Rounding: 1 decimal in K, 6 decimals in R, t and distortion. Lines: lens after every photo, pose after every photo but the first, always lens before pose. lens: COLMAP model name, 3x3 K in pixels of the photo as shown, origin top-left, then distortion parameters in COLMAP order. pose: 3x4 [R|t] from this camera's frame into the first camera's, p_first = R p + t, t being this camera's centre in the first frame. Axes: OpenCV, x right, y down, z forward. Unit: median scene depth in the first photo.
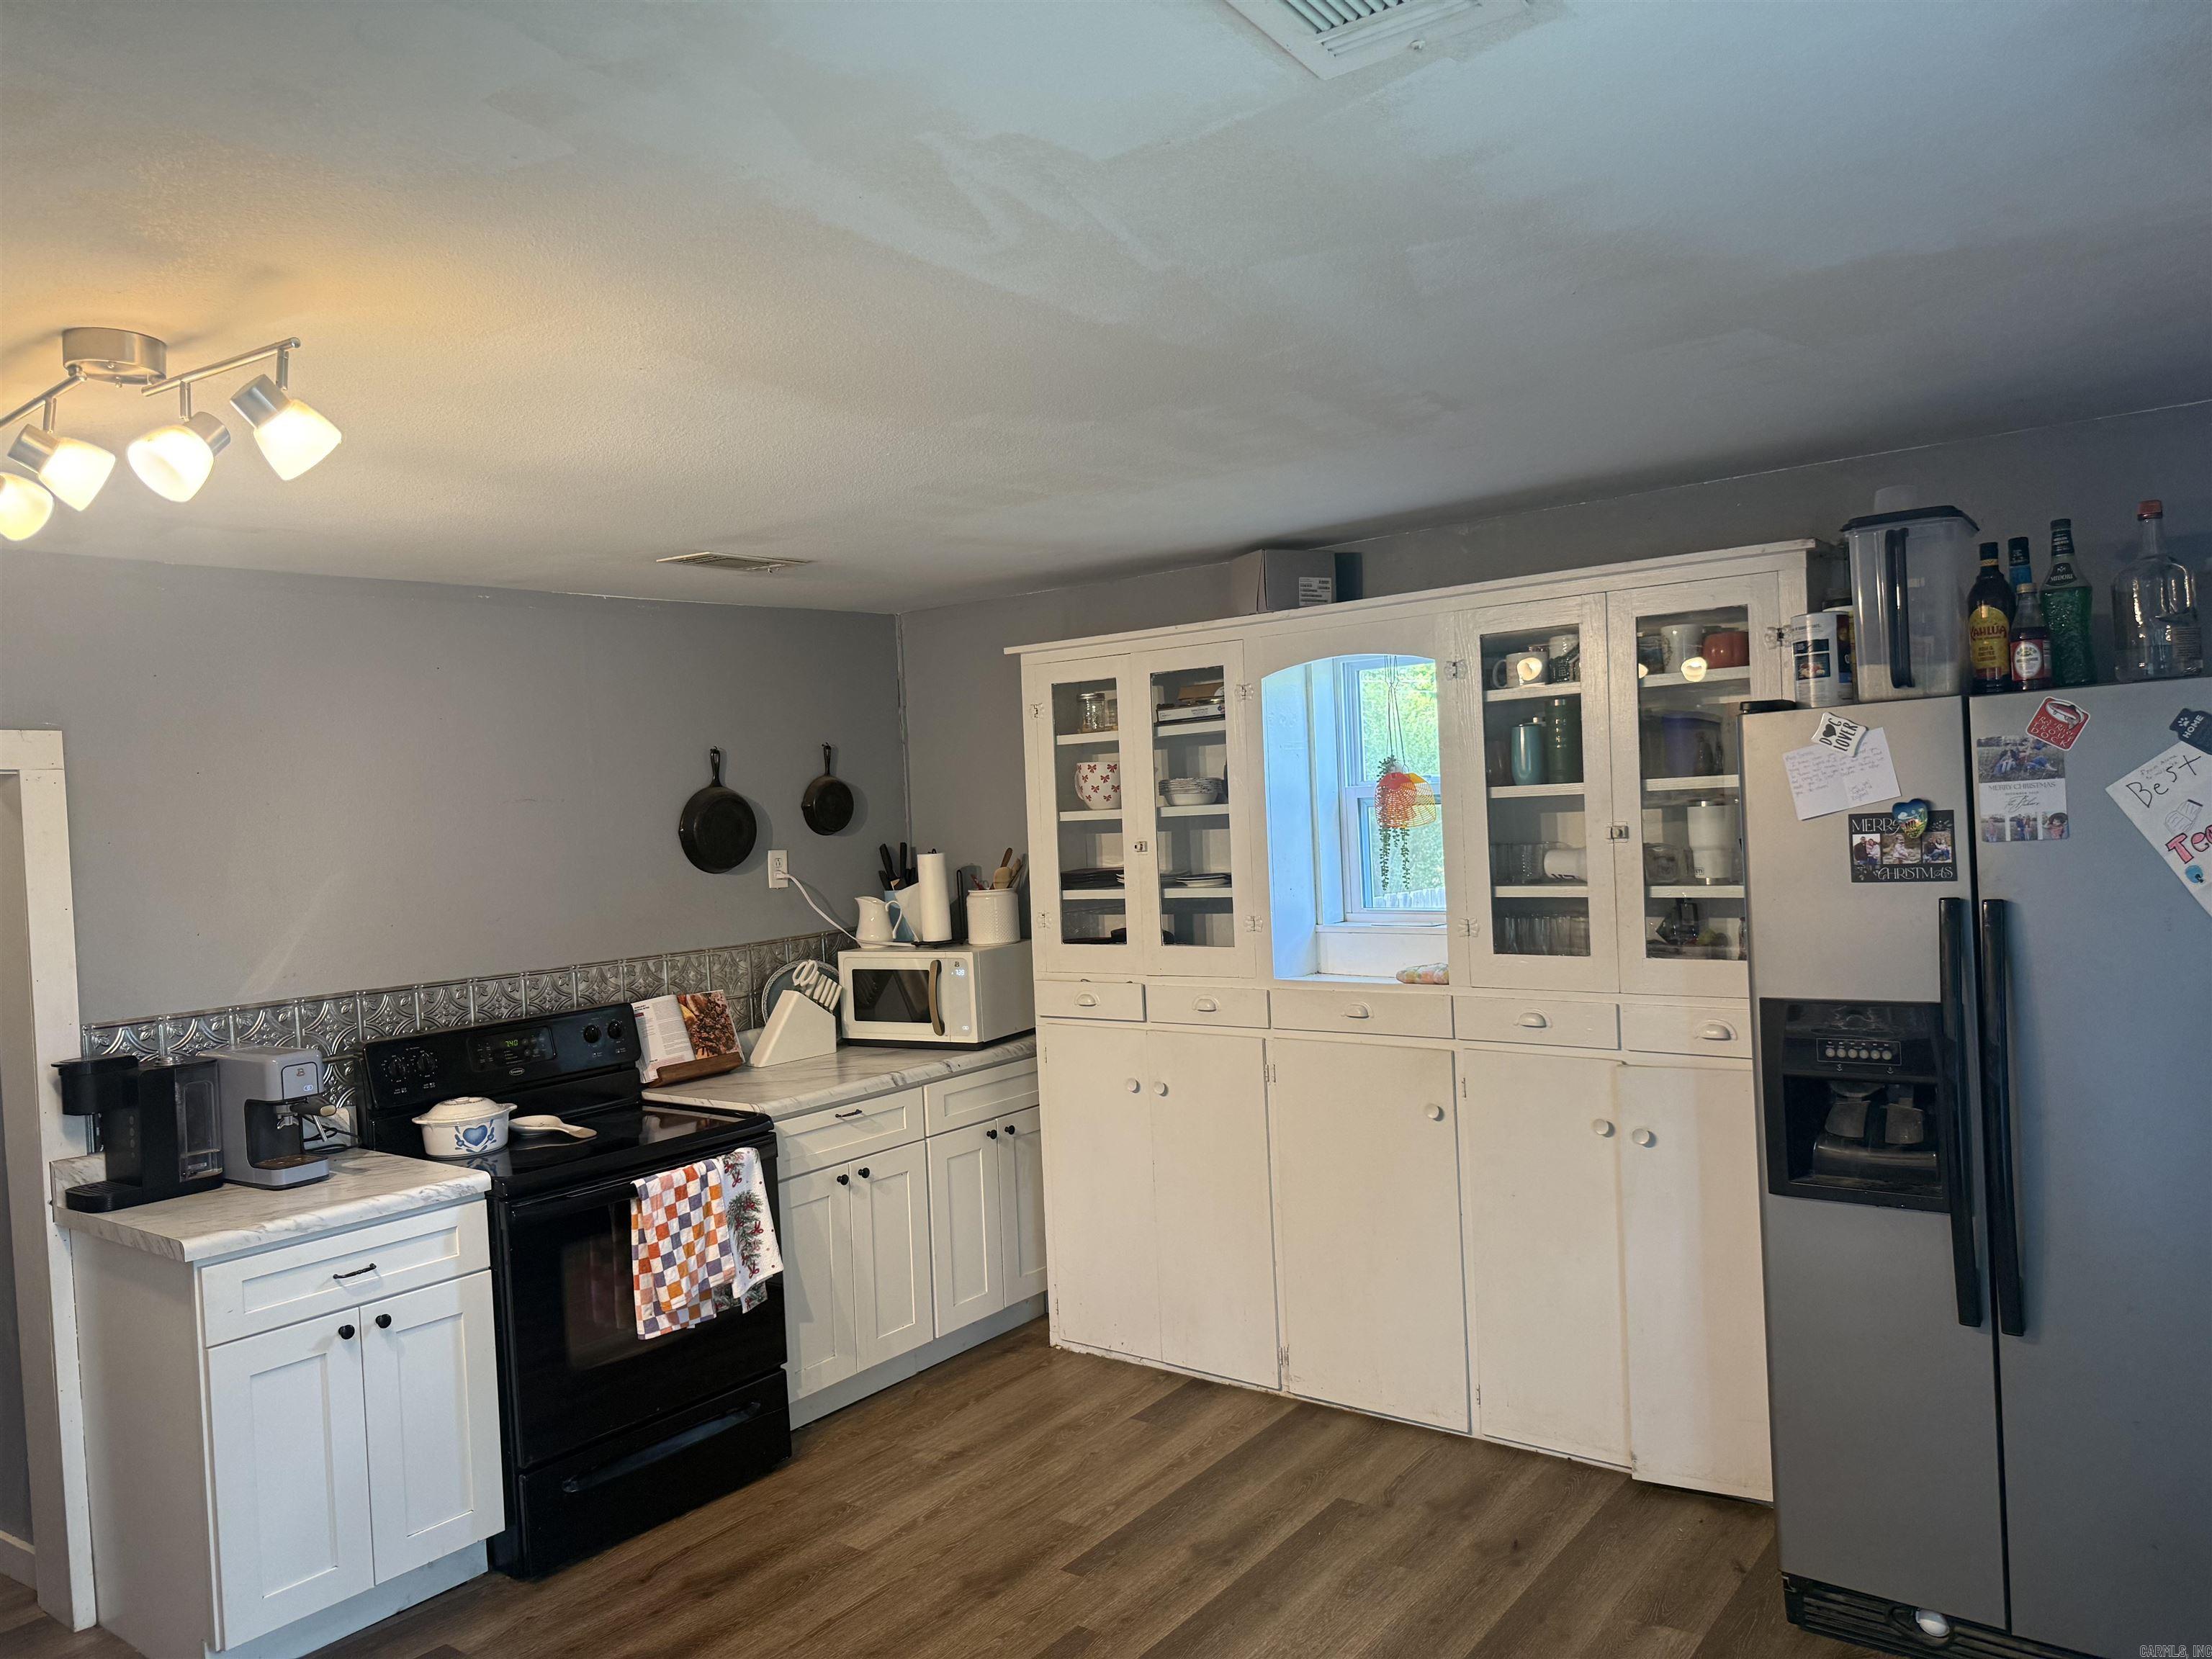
lens RADIAL K [[1565.5, 0, 1106.0], [0, 1565.5, 829.5], [0, 0, 1]] dist [-0.019428, -0.000188]
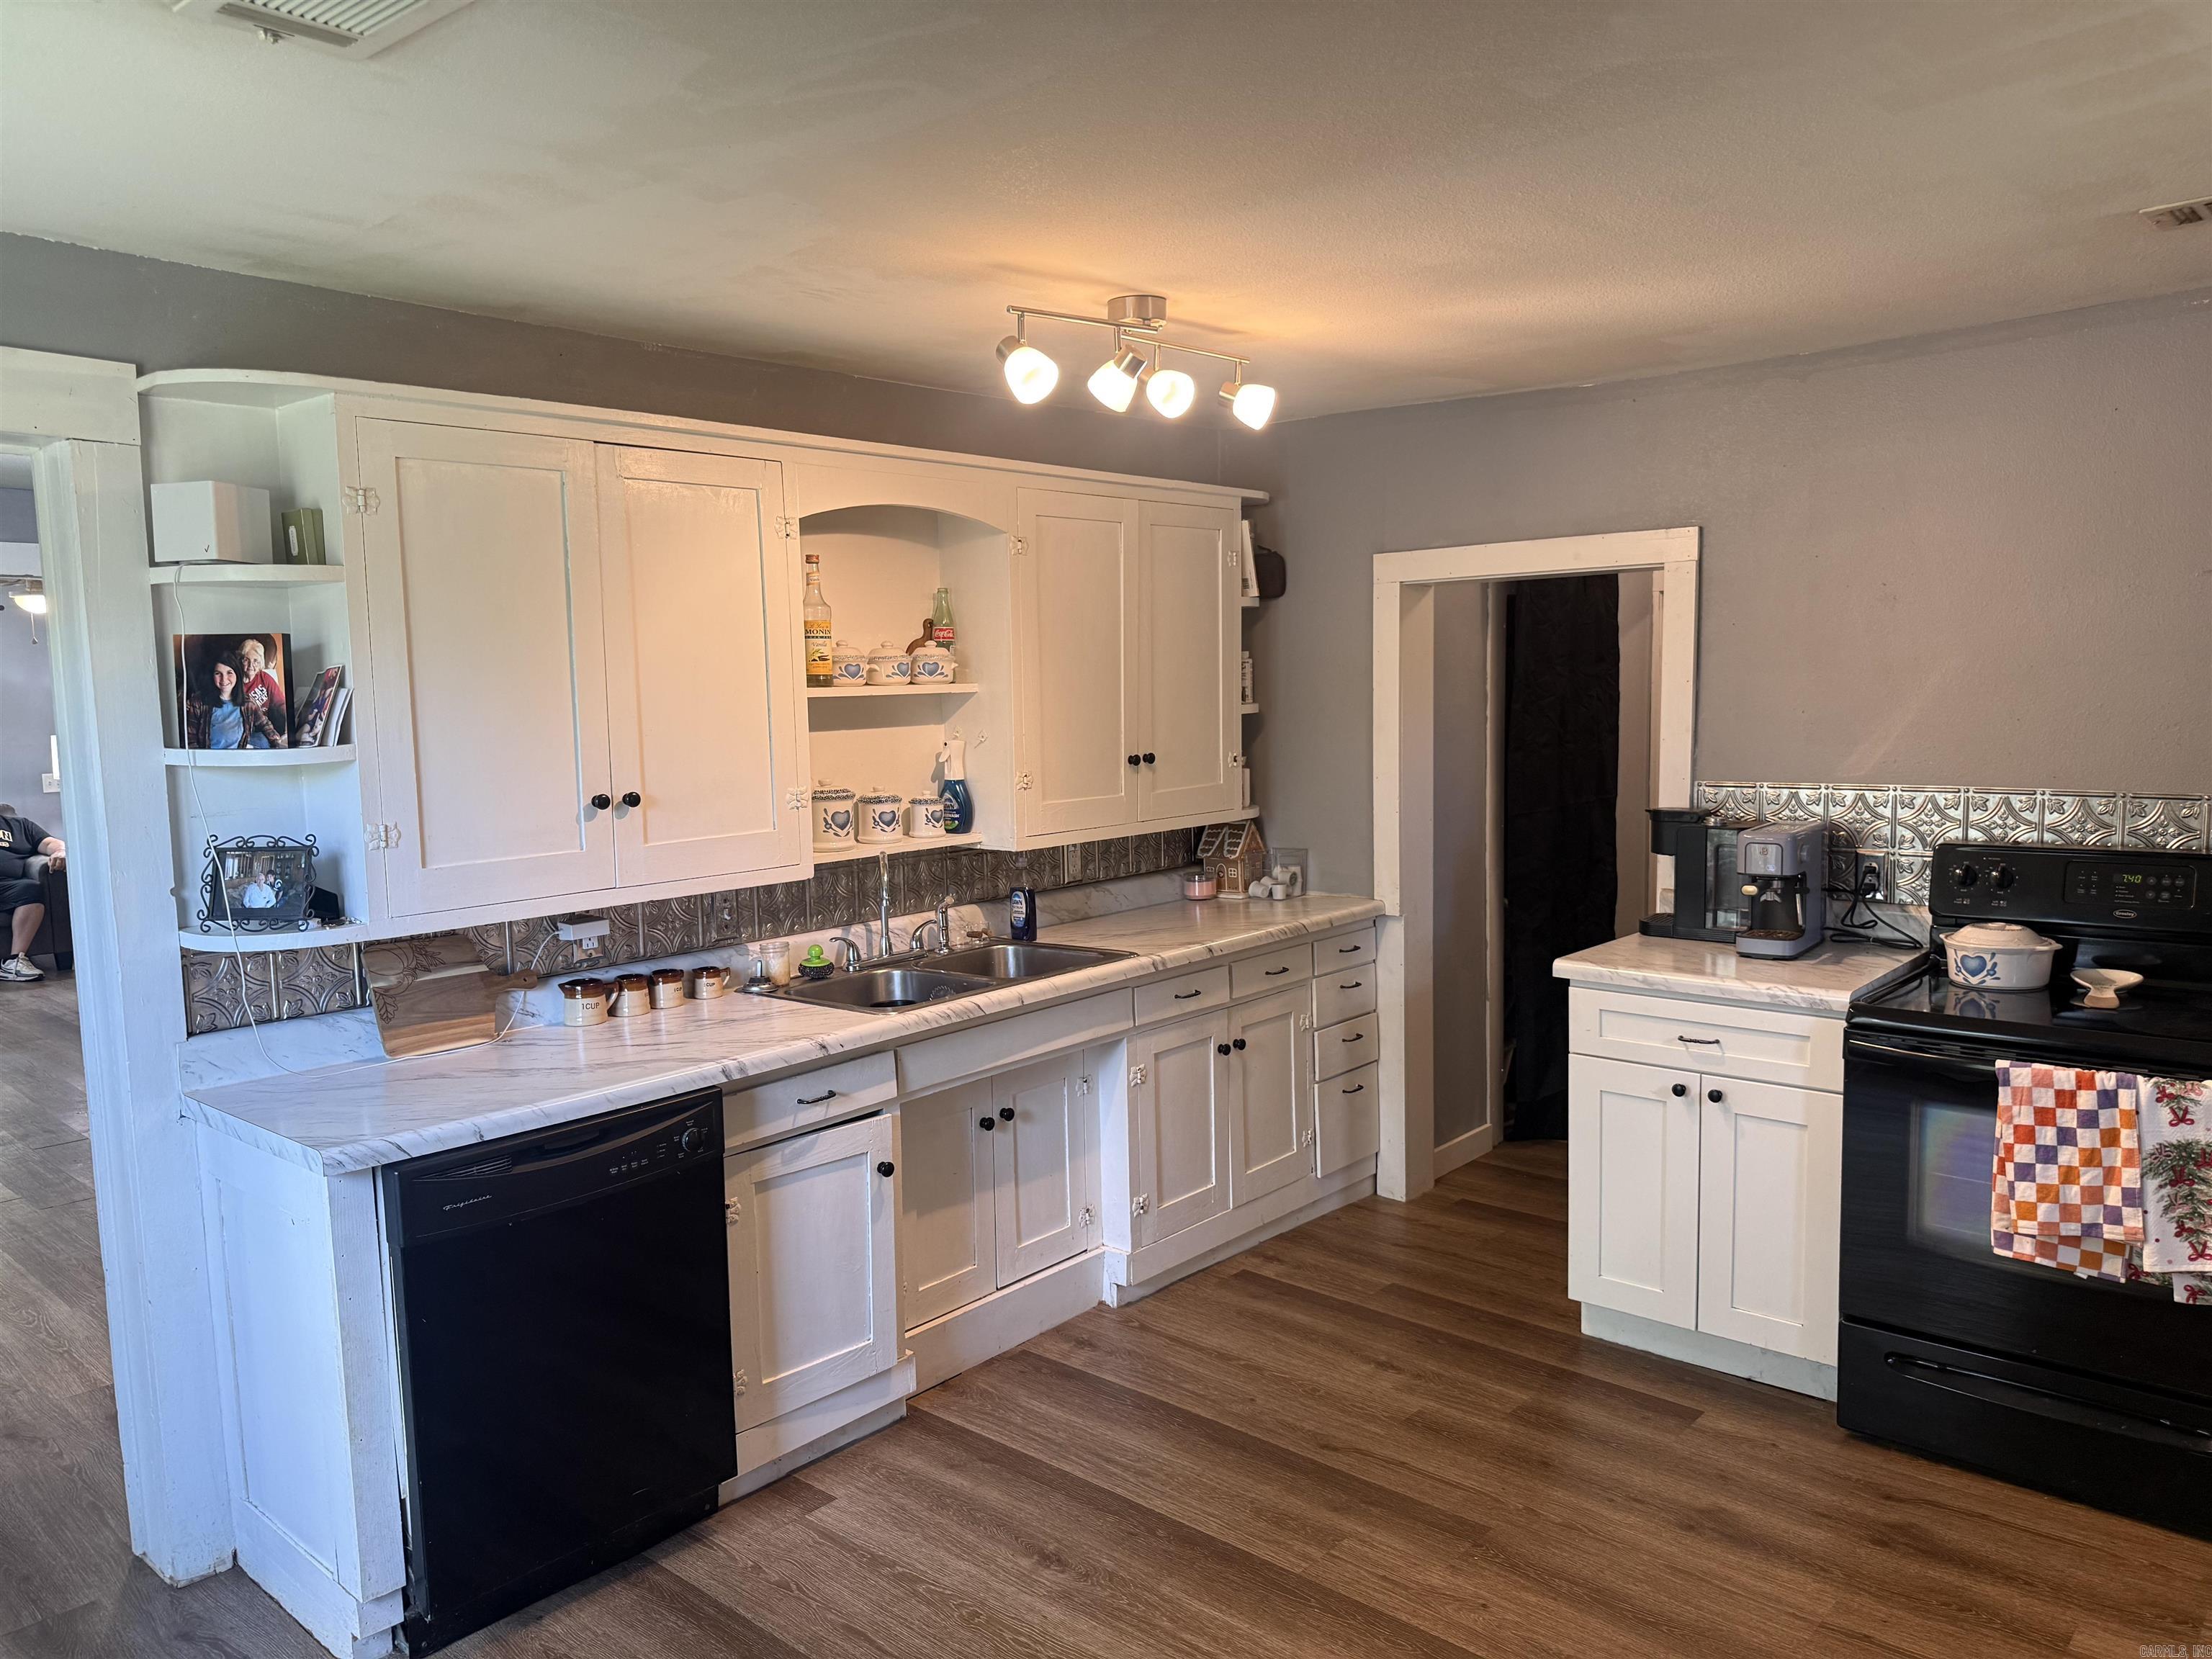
lens RADIAL K [[1558.5, 0, 1106.0], [0, 1558.5, 829.5], [0, 0, 1]] dist [0.089560, -0.114595]
pose [[-0.083694, 0.153202, -0.984644, 0.507090], [0.017944, 0.988183, 0.152228, -0.024450], [0.996330, -0.004928, -0.085454, 0.591699]]
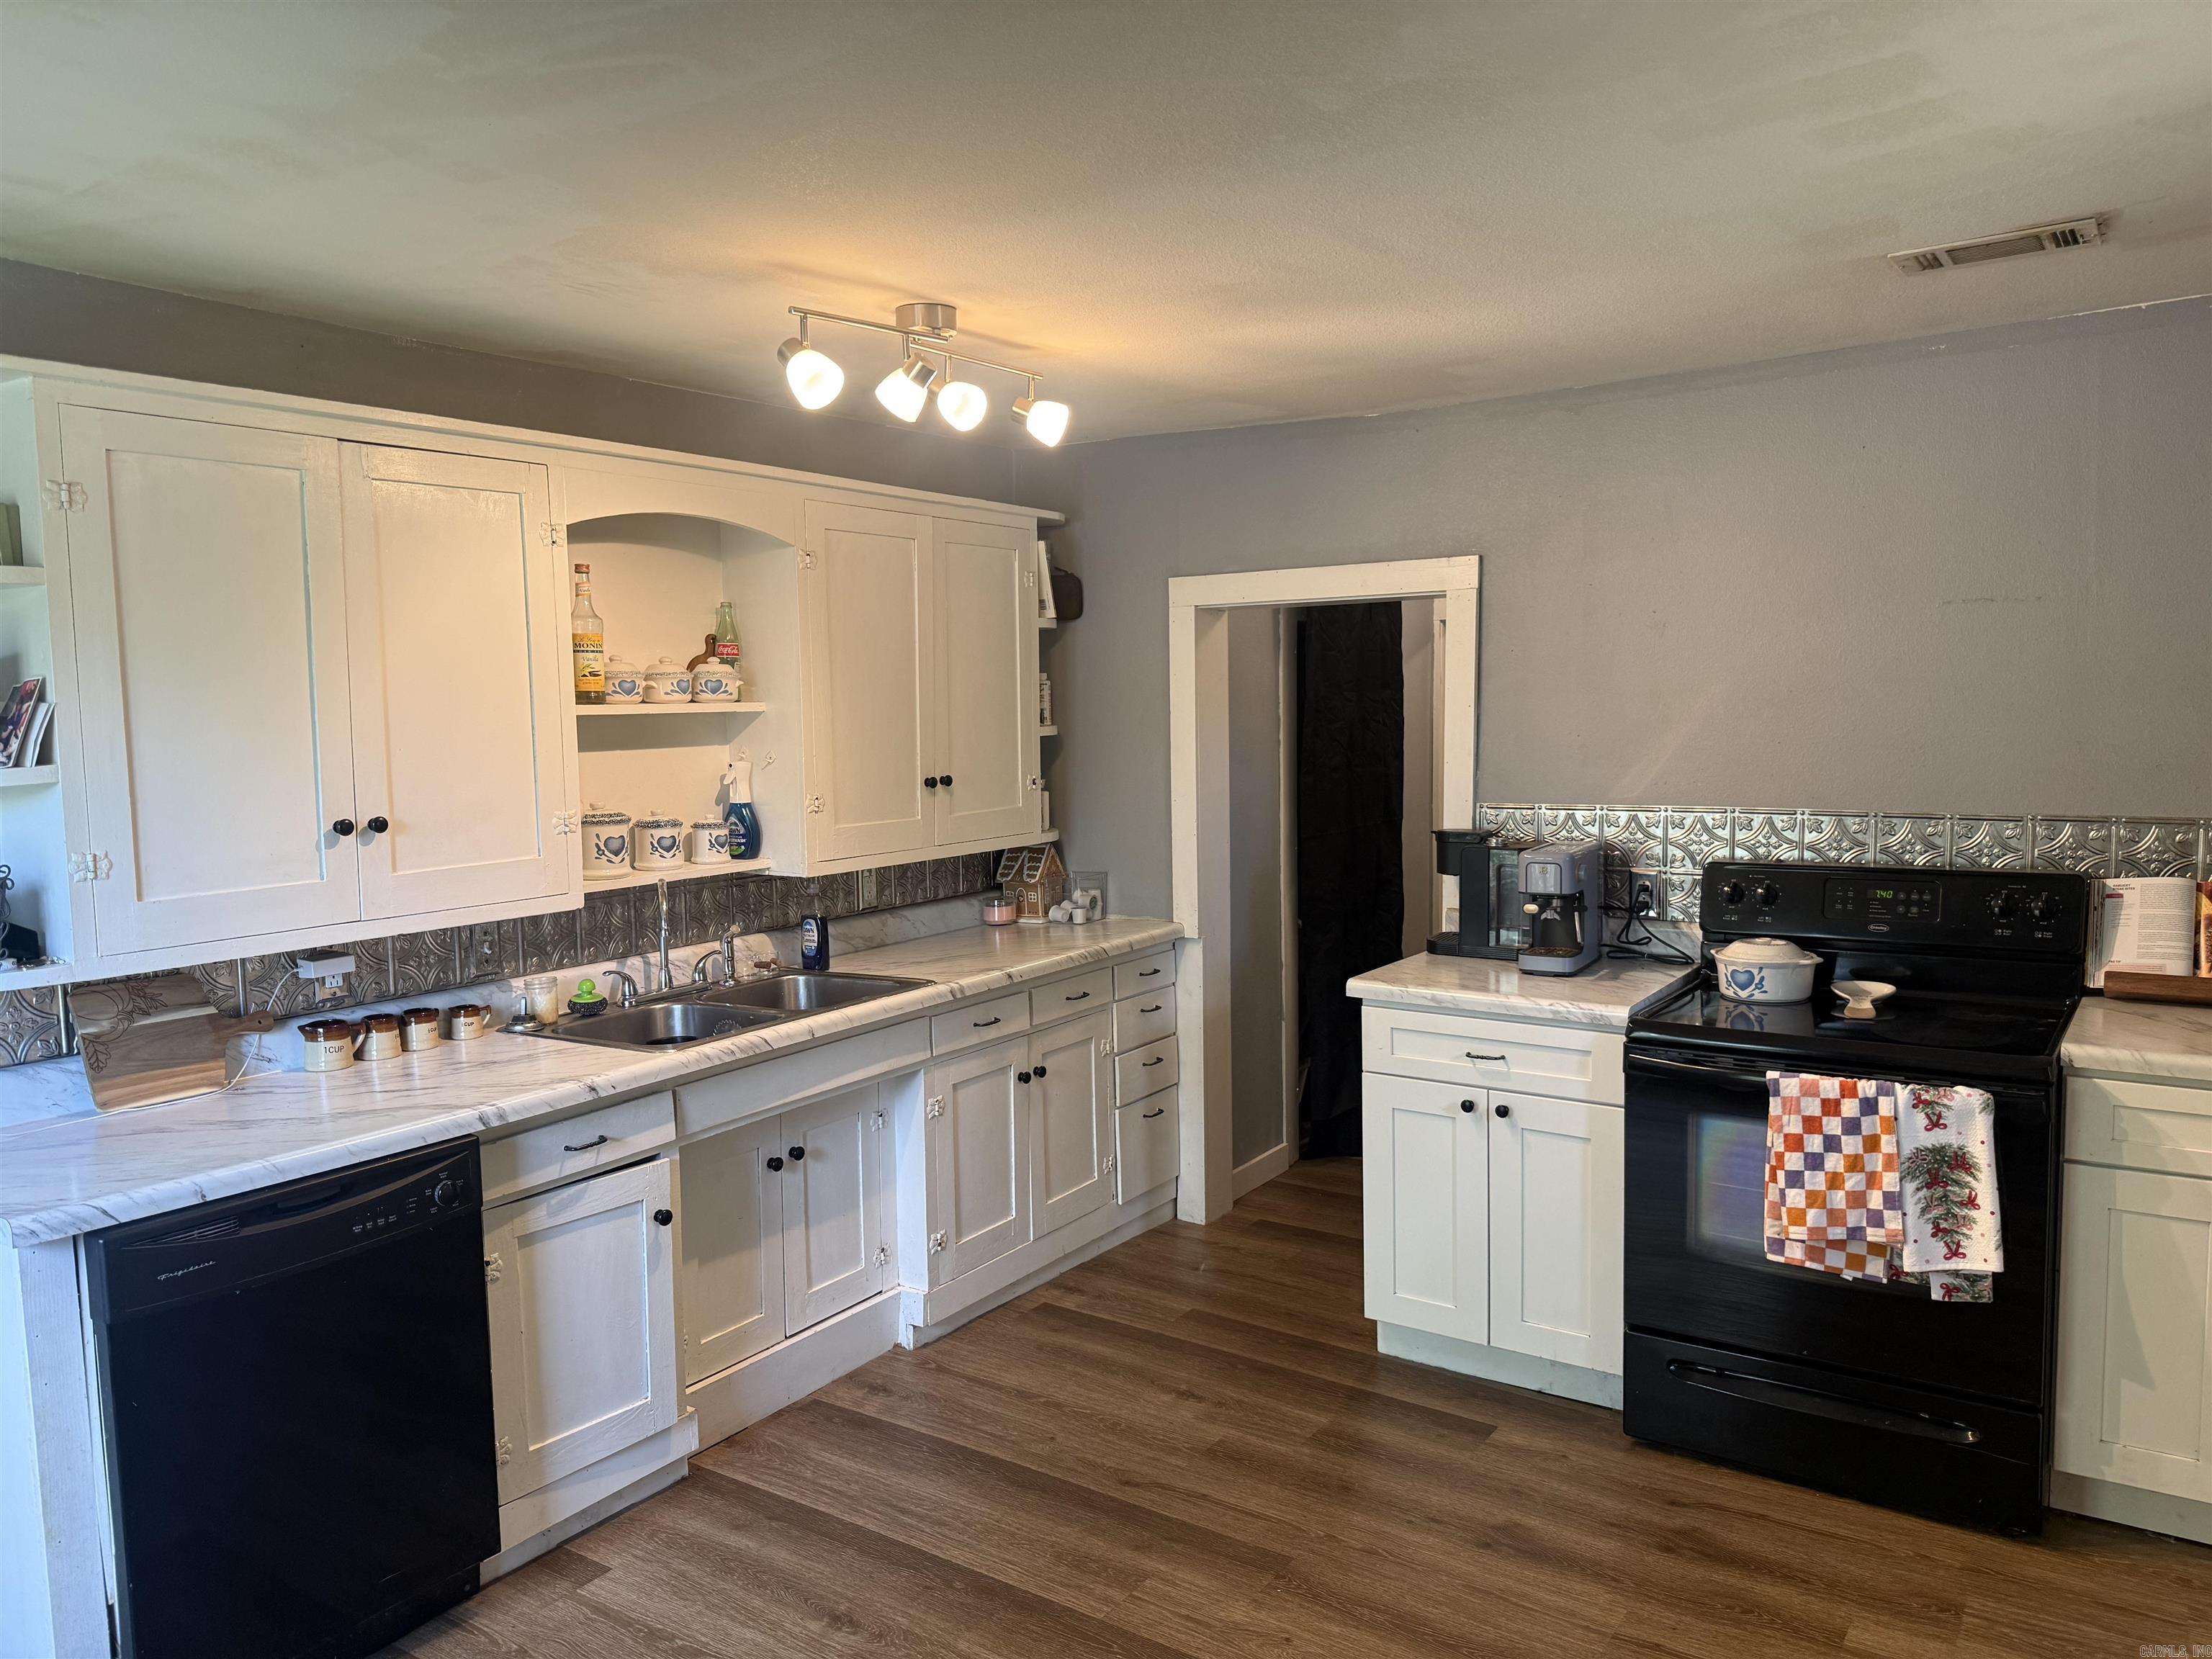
lens RADIAL K [[1567.5, 0, 1106.0], [0, 1567.5, 829.5], [0, 0, 1]] dist [-0.007510, -0.002992]
pose [[0.043488, 0.138076, -0.989466, 0.474120], [0.005037, 0.990360, 0.138423, -0.019021], [0.999041, -0.011004, 0.042373, 0.593141]]
